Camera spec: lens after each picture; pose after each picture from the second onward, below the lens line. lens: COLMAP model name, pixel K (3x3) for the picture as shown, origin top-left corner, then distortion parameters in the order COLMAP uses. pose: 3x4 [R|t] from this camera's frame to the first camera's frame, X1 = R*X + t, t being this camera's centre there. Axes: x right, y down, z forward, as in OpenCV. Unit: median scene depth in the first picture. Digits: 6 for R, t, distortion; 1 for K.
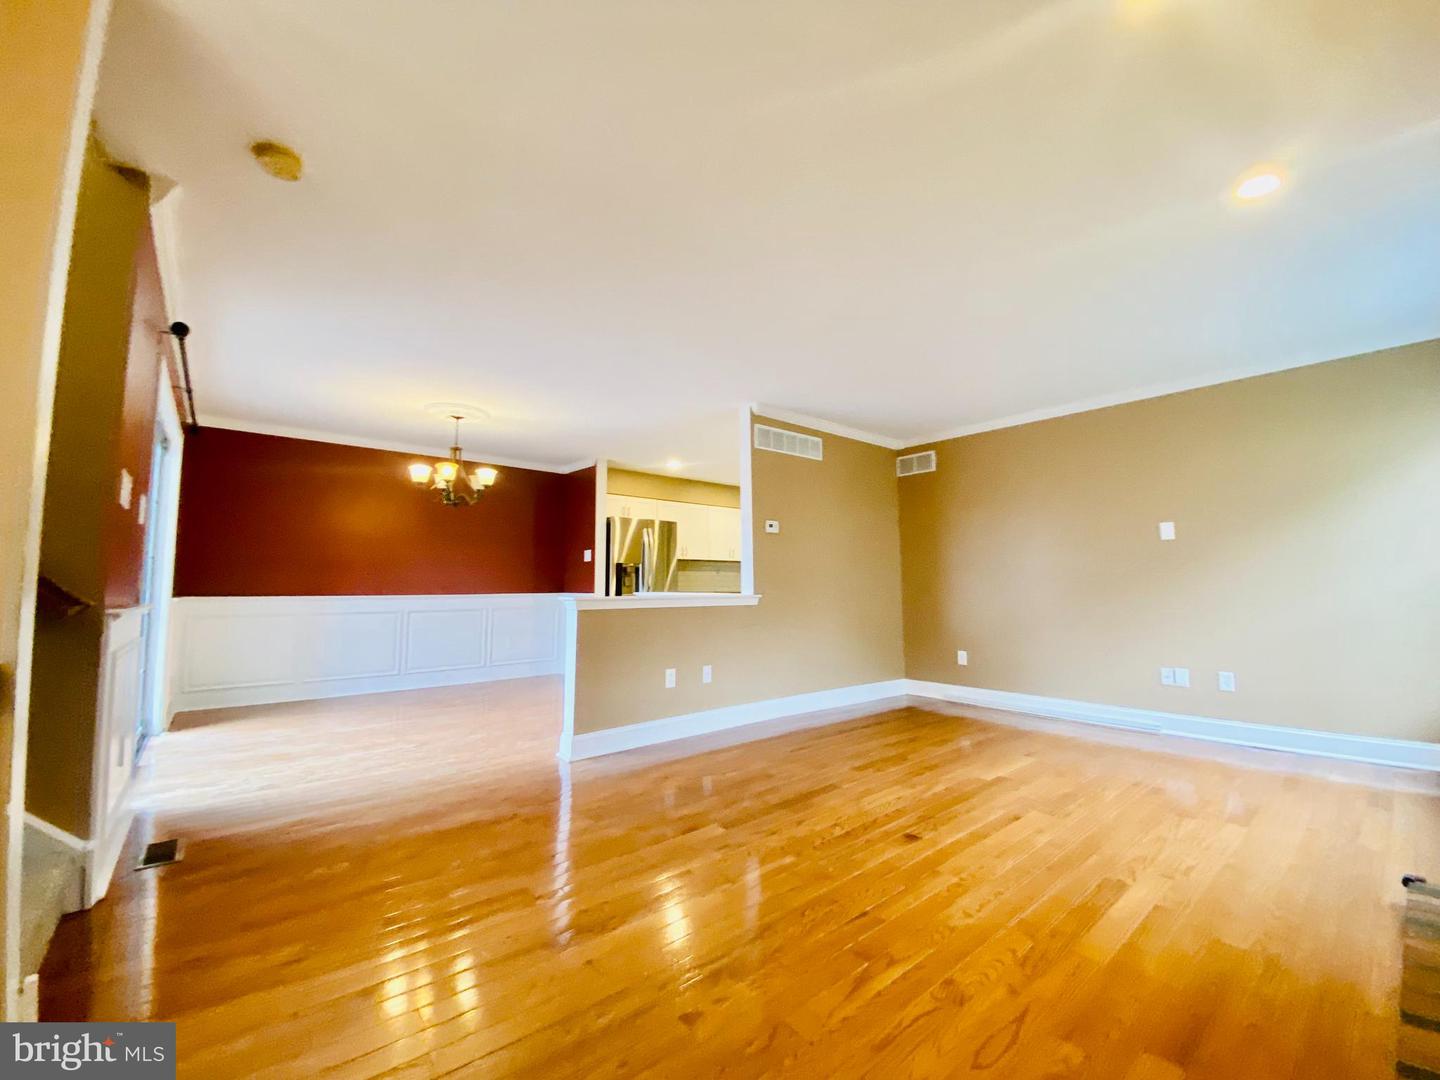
lens RADIAL K [[582.6, 0, 714.3], [0, 582.6, 524.3], [0, 0, 1]] dist [0.039524, -0.021416]
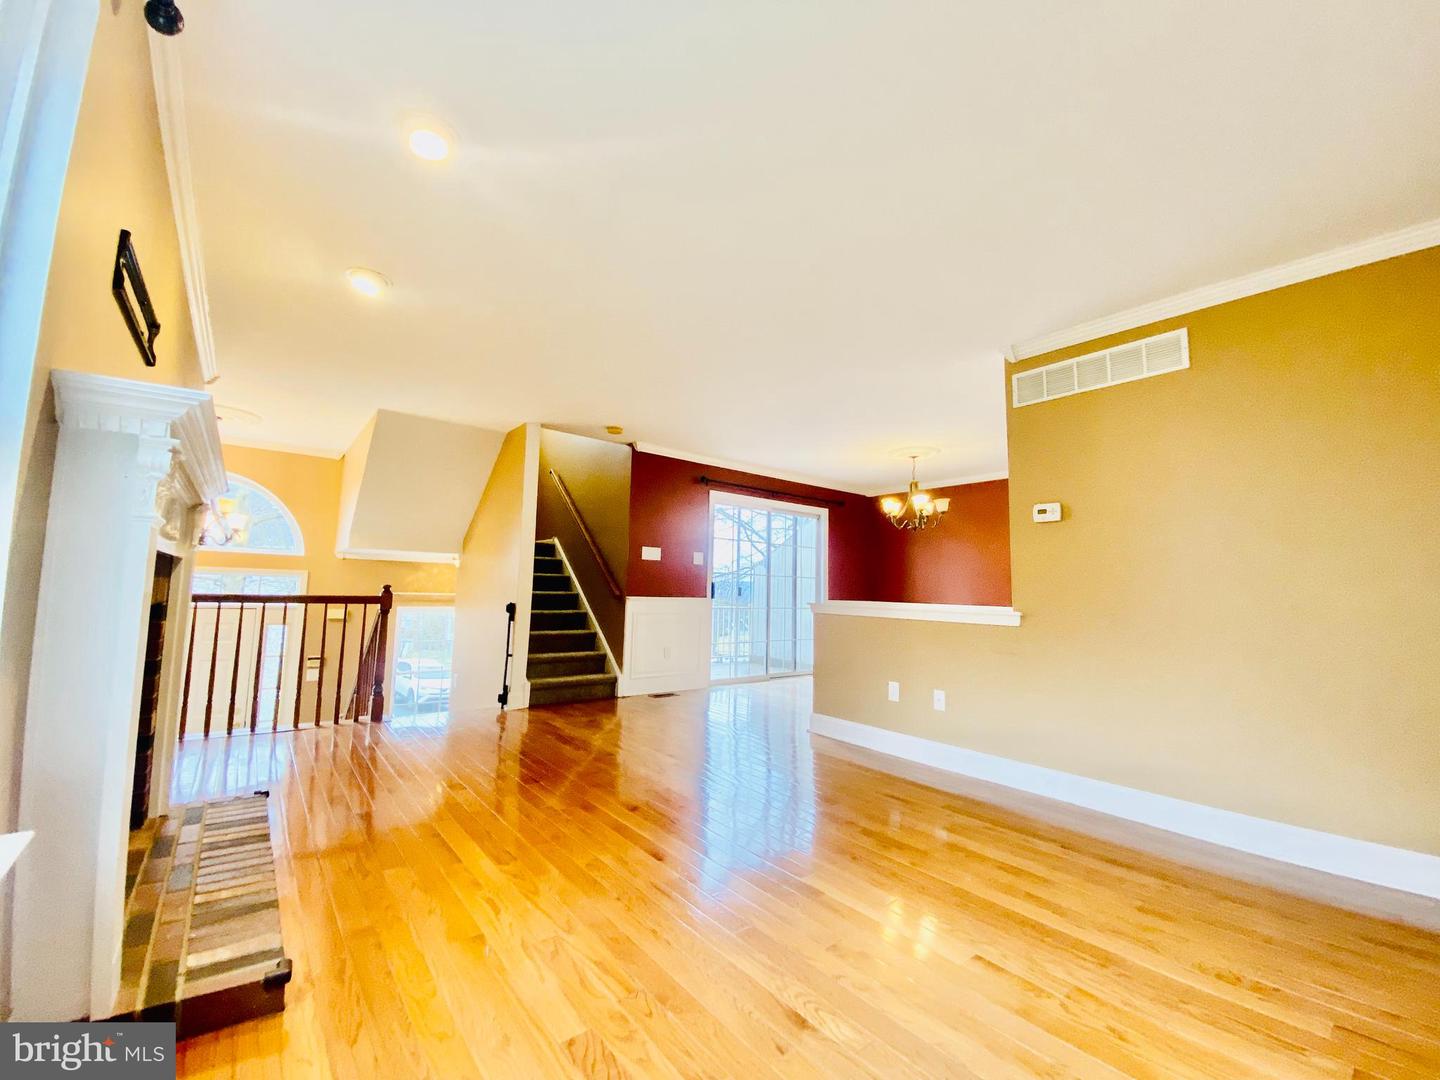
lens RADIAL K [[583.4, 0, 720.0], [0, 583.4, 540.0], [0, 0, 1]] dist [-0.001415, -0.013187]
pose [[-0.012597, -0.090277, -0.995837, 0.860887], [0.069926, 0.993398, -0.090940, 0.078808], [0.997473, -0.070781, -0.006202, 0.700853]]
